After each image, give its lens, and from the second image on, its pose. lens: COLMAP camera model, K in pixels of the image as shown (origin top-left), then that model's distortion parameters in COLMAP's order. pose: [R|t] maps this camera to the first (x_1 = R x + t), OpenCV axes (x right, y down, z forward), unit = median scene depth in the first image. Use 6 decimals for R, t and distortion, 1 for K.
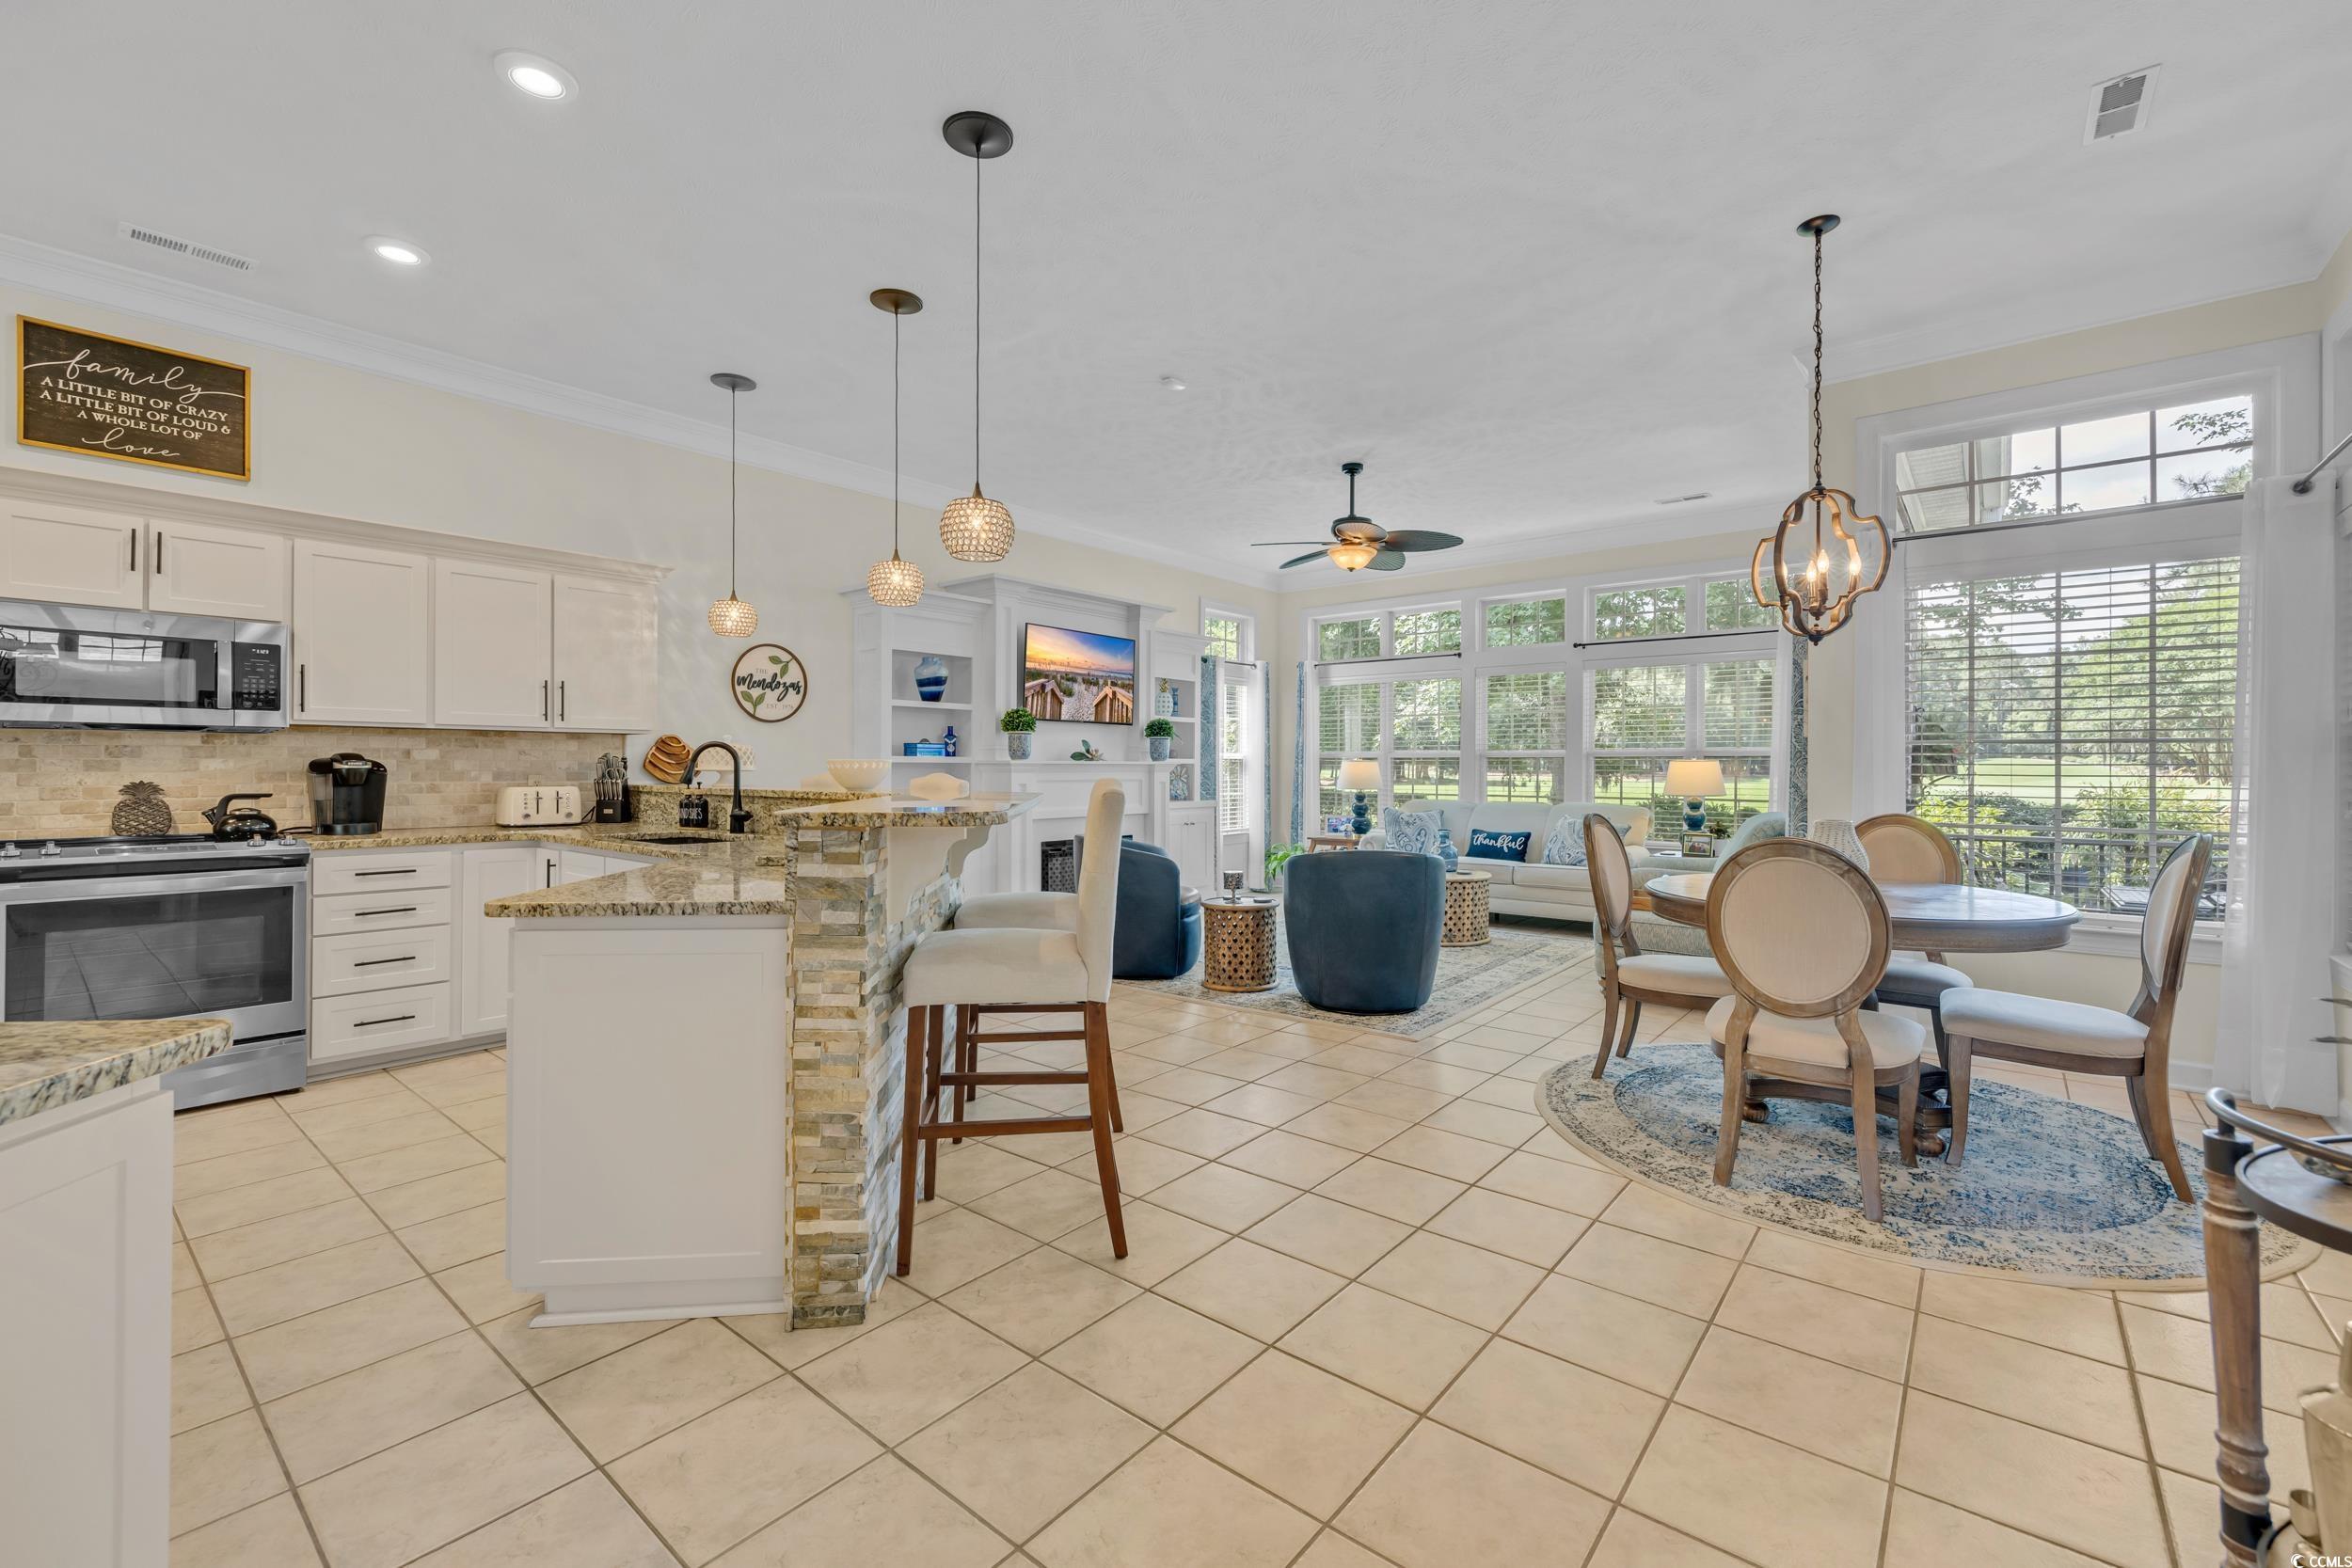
lens RADIAL K [[989.2, 0, 1178.5], [0, 989.2, 765.4], [0, 0, 1]] dist [-0.000879, 0.003237]
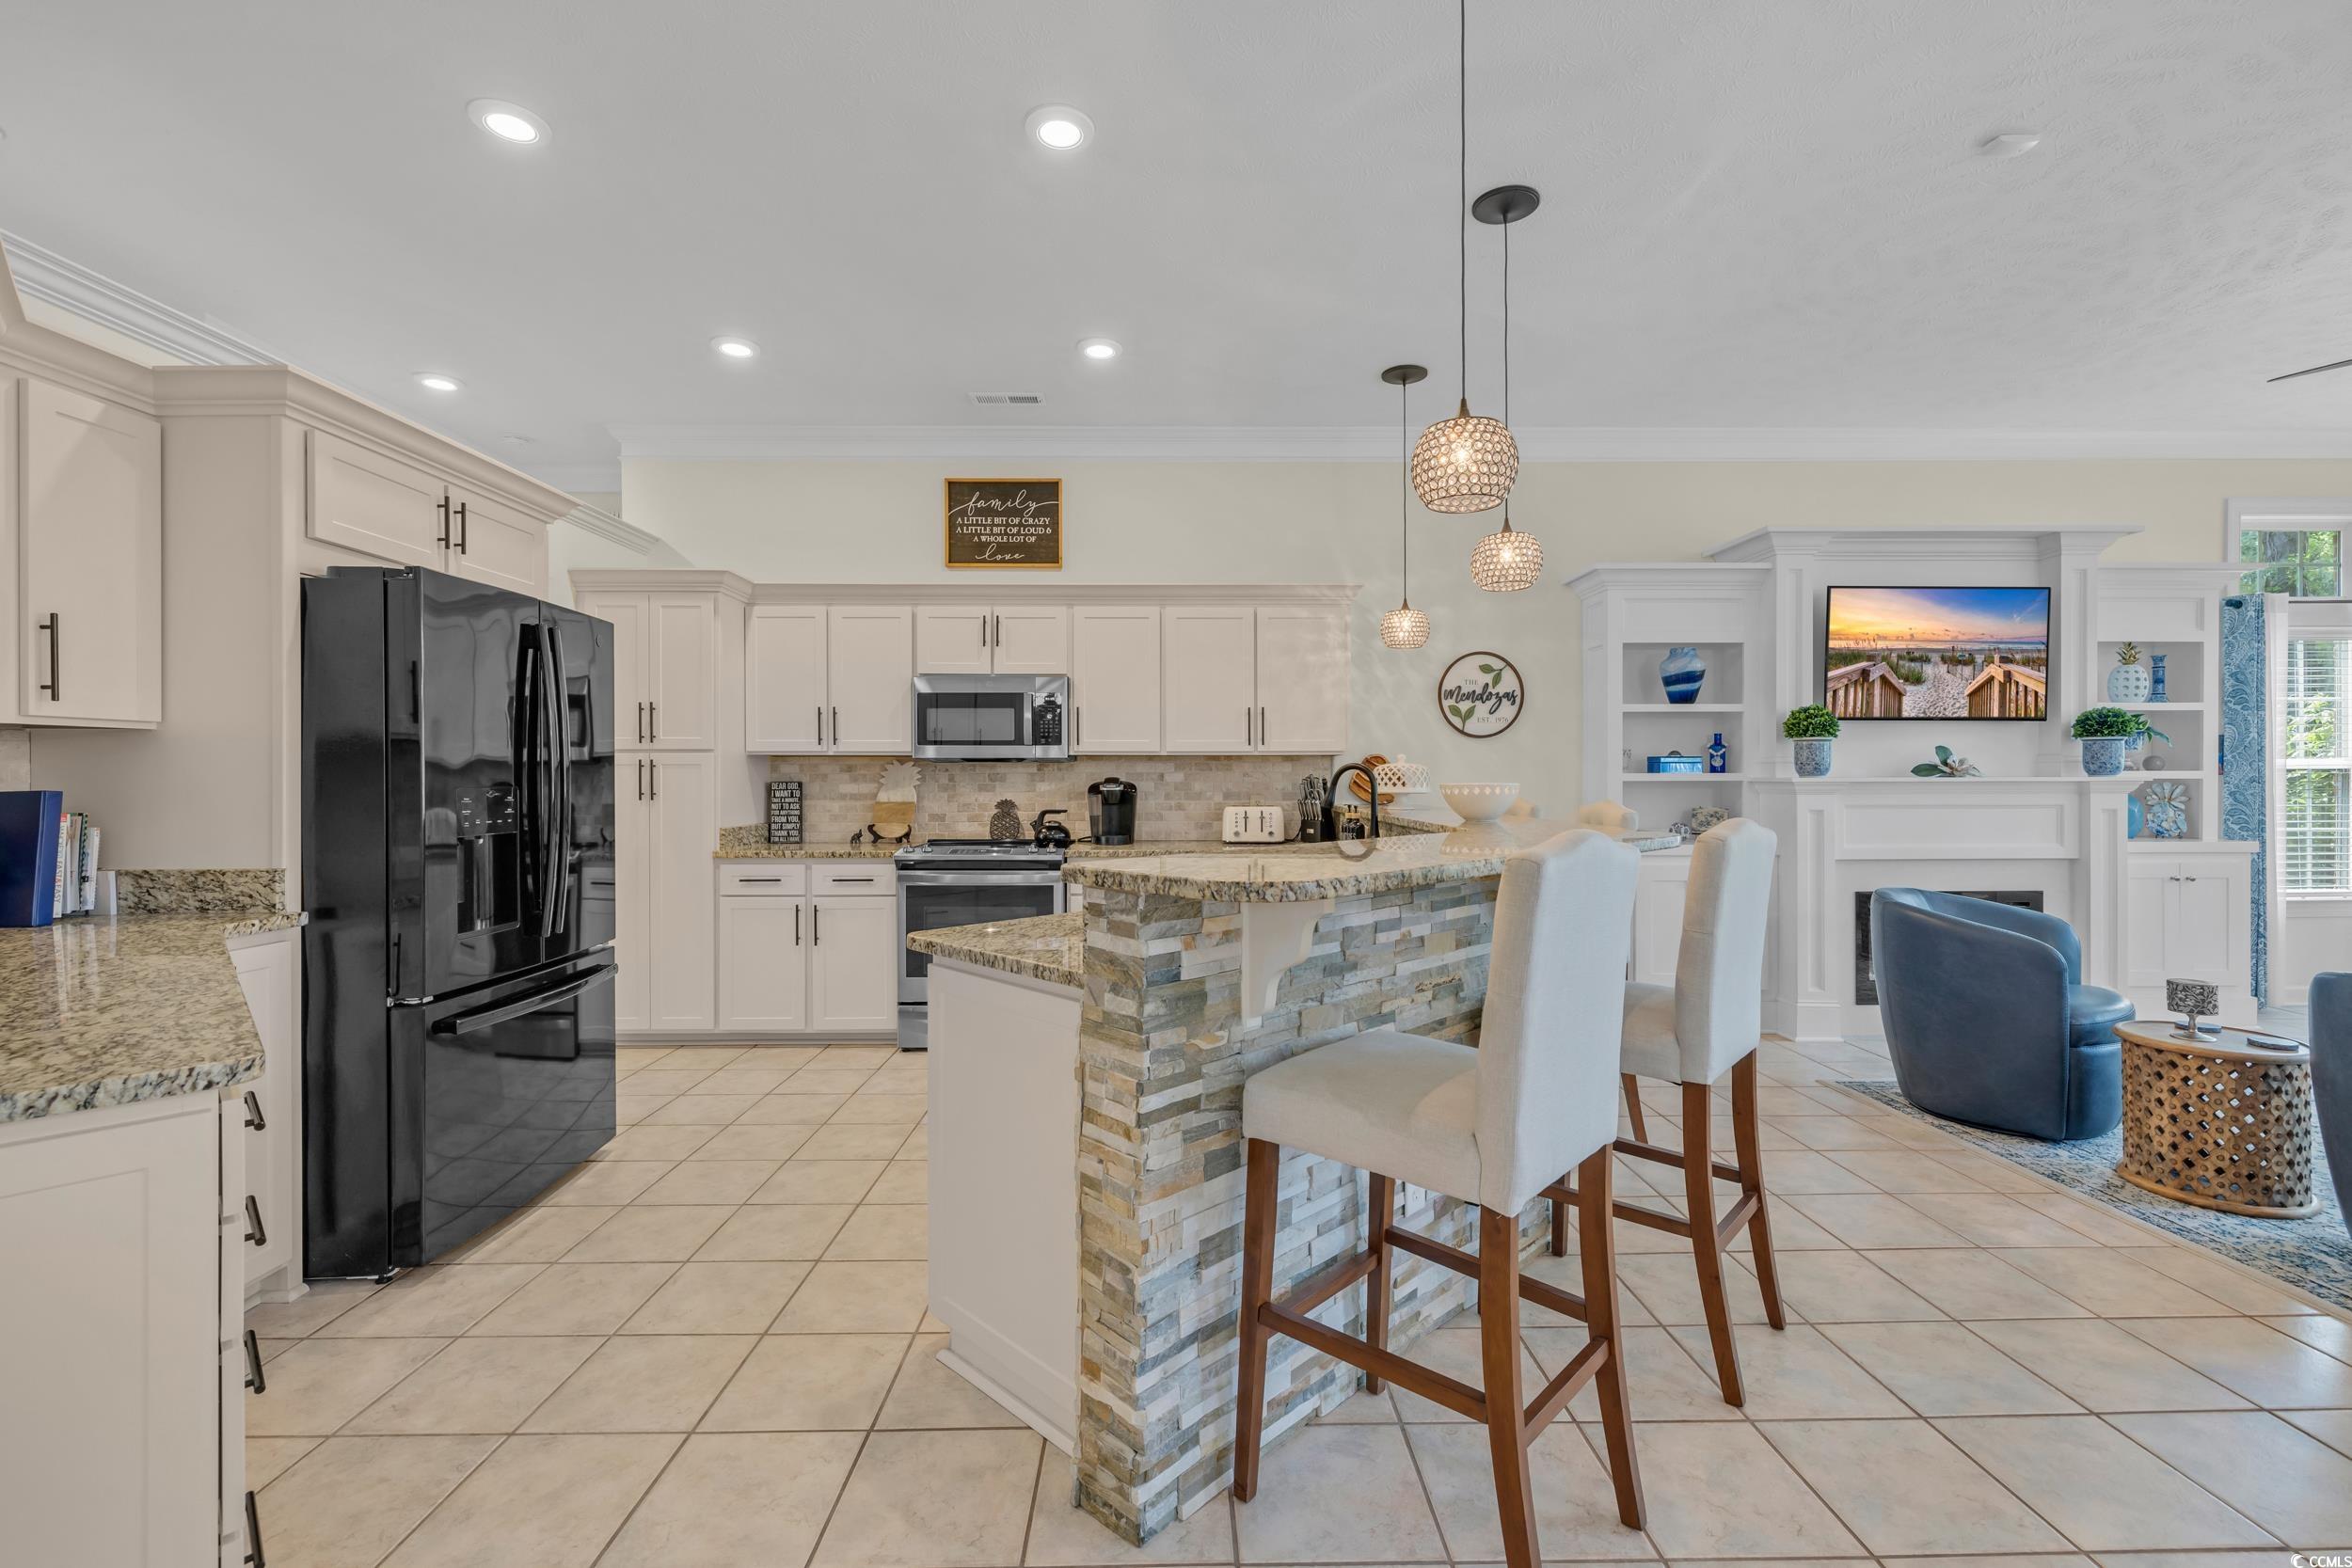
lens RADIAL K [[989.2, 0, 1184.8], [0, 989.2, 782.2], [0, 0, 1]] dist [-0.000879, 0.003237]
pose [[0.649736, 0.000662, -0.760160, 0.122197], [0.005106, 0.999973, 0.005234, -0.010540], [0.760143, -0.007282, 0.649715, 0.237621]]
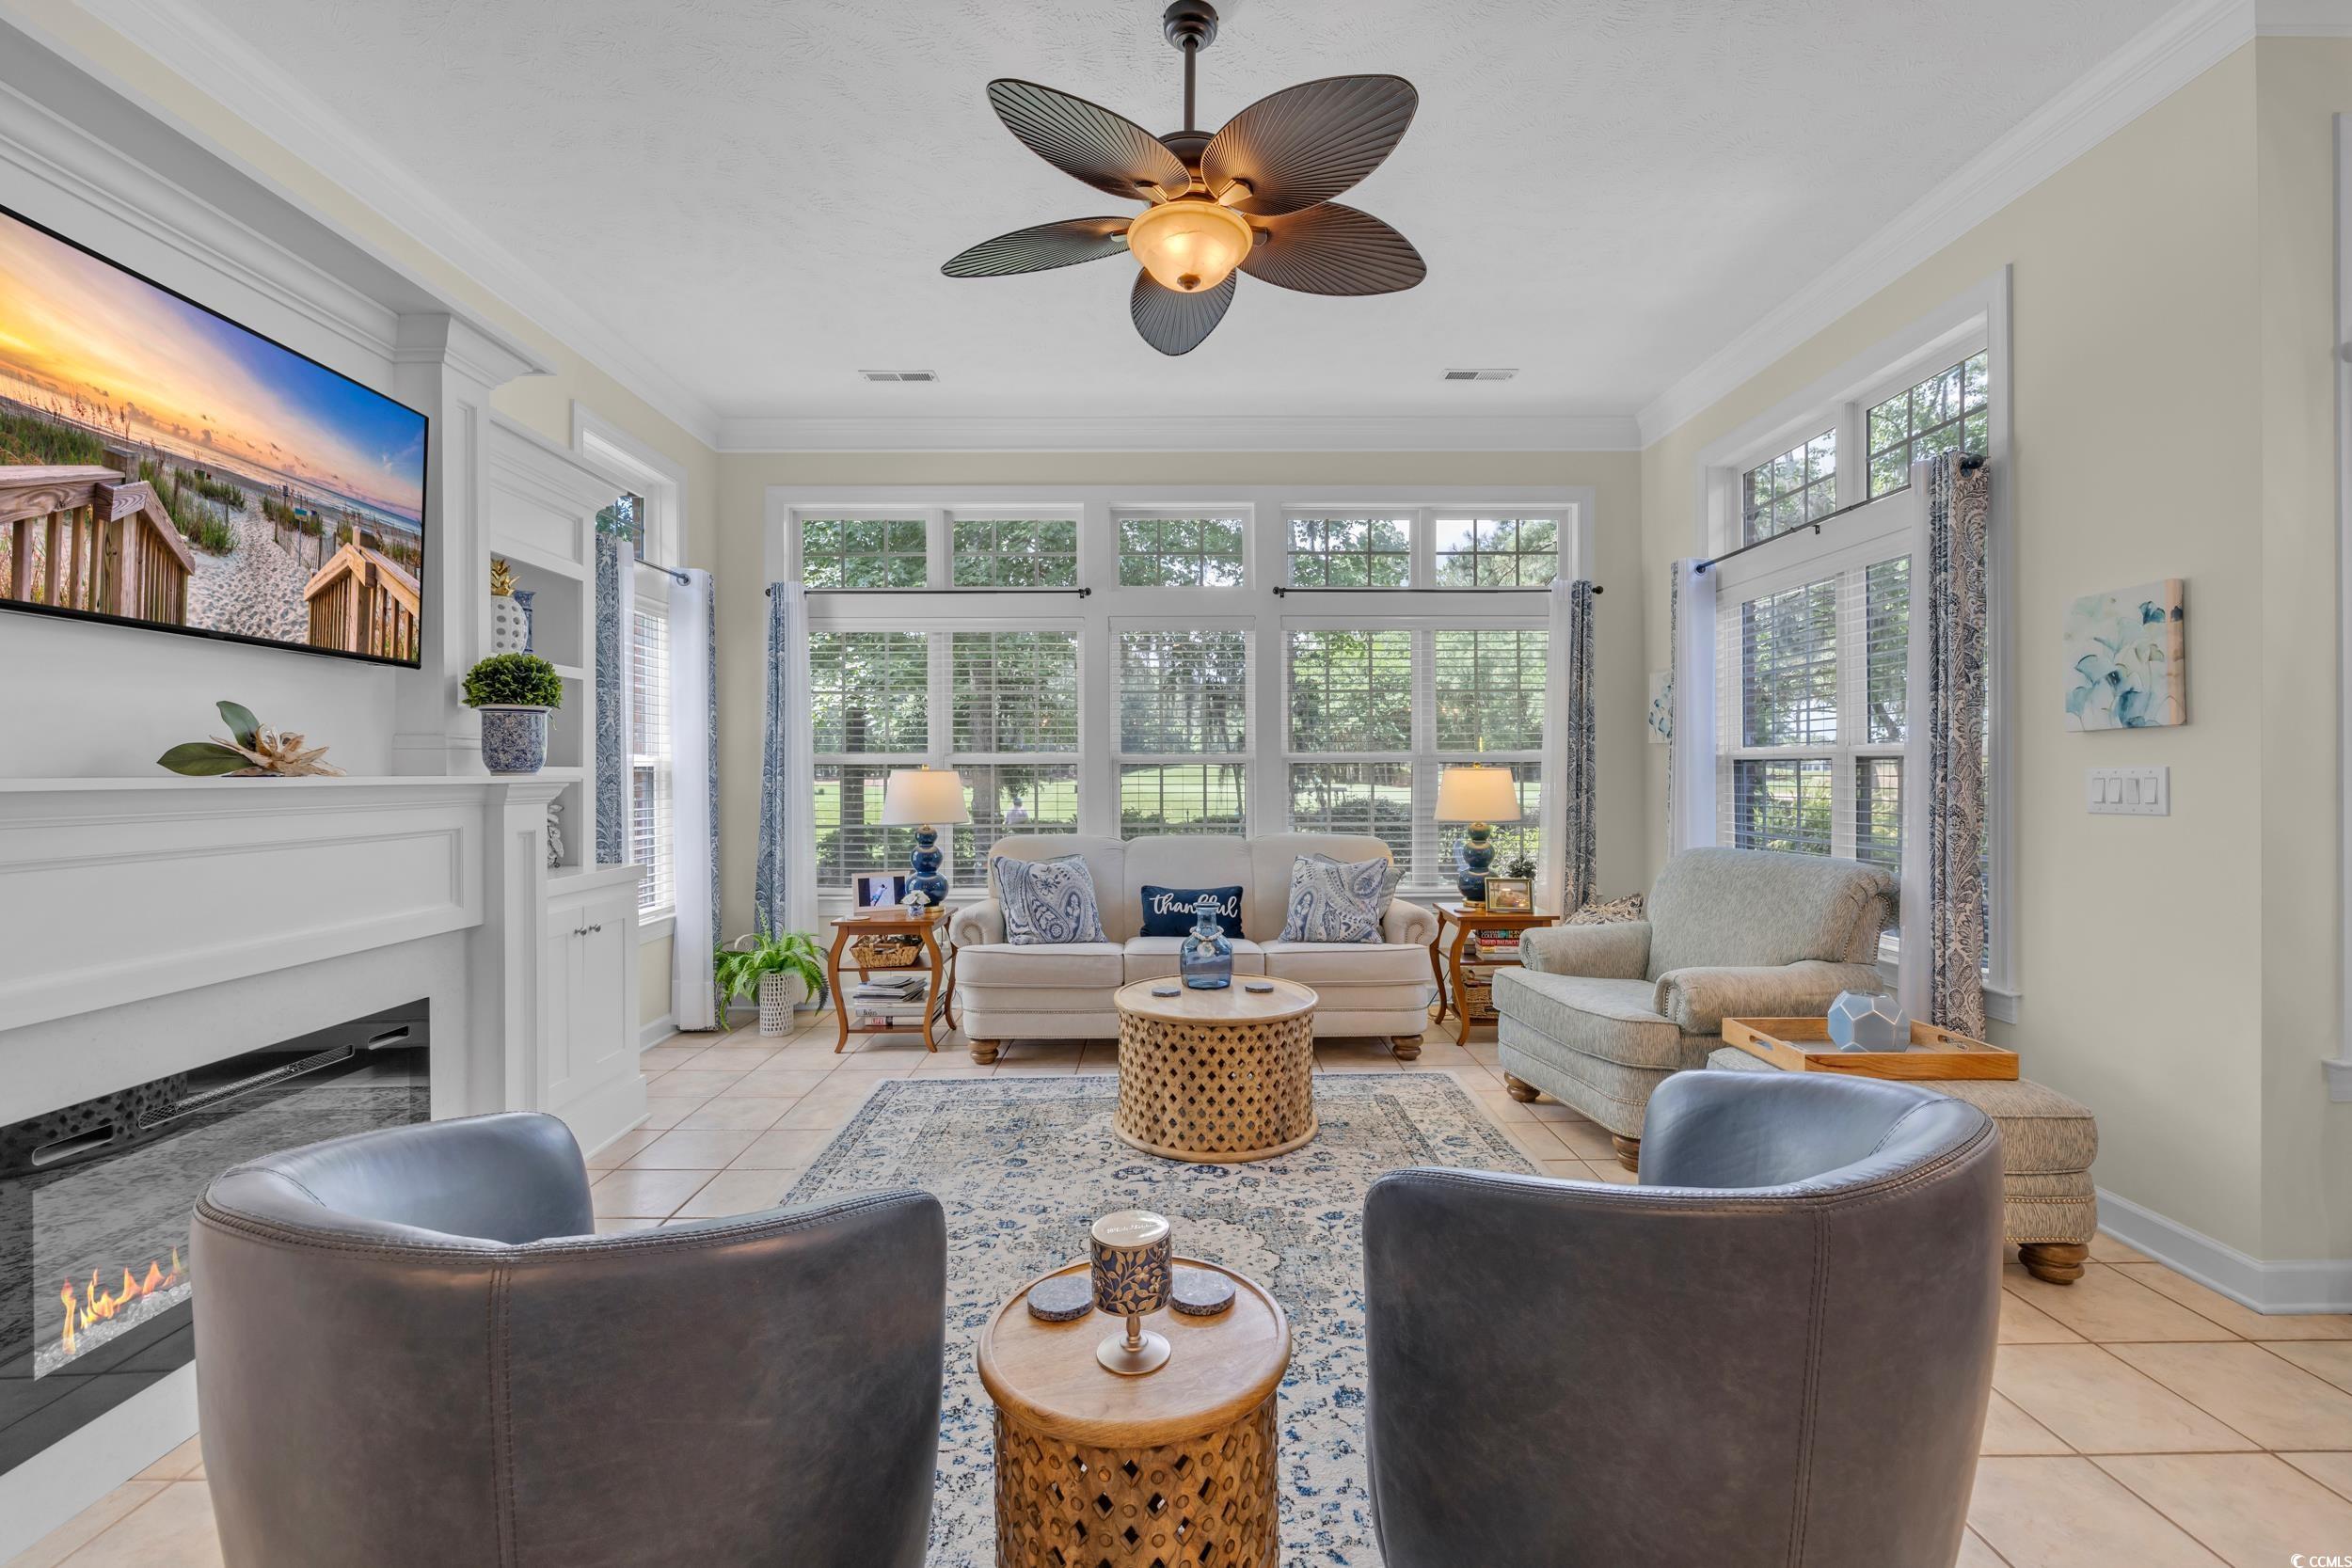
lens RADIAL K [[1026.9, 0, 1153.7], [0, 1026.9, 766.7], [0, 0, 1]] dist [-0.056283, -0.001555]
pose [[0.767791, -0.005706, 0.640675, -0.115913], [0.007242, 0.999974, 0.000226, -0.008733], [-0.640660, 0.004466, 0.767812, 0.887875]]
